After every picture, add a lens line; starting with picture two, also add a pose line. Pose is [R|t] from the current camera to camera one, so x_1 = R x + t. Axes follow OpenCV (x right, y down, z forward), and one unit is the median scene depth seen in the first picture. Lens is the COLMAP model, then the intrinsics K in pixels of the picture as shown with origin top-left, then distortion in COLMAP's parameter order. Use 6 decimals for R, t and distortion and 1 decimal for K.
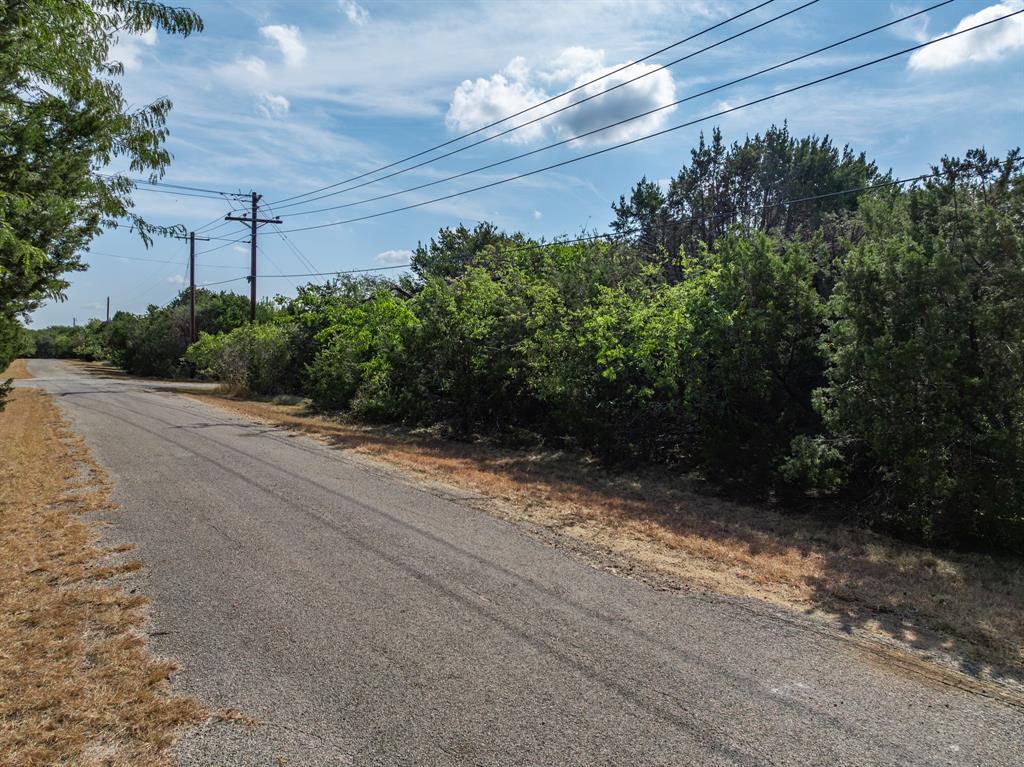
lens RADIAL K [[722.3, 0, 510.2], [0, 722.3, 379.1], [0, 0, 1]] dist [-0.034691, 0.023790]
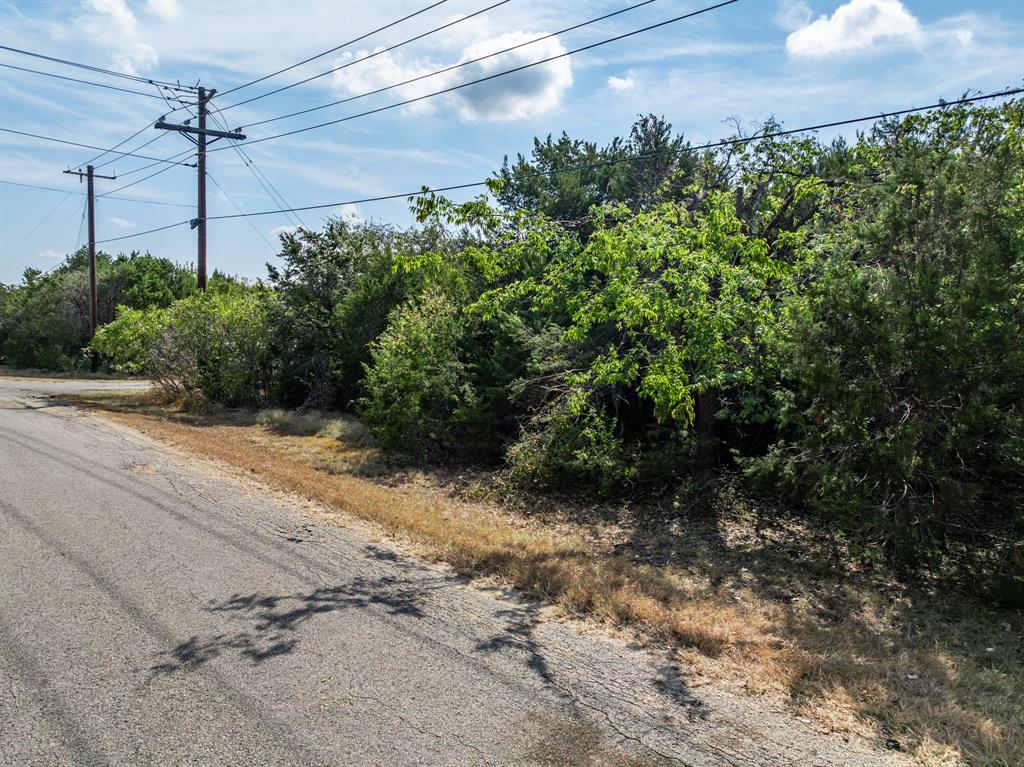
lens RADIAL K [[722.3, 0, 481.8], [0, 722.3, 389.1], [0, 0, 1]] dist [-0.034691, 0.023790]
pose [[0.994356, -0.005966, 0.105931, -0.217980], [0.001877, 0.999251, 0.038659, -0.019587], [-0.106083, -0.038242, 0.993622, 0.405773]]
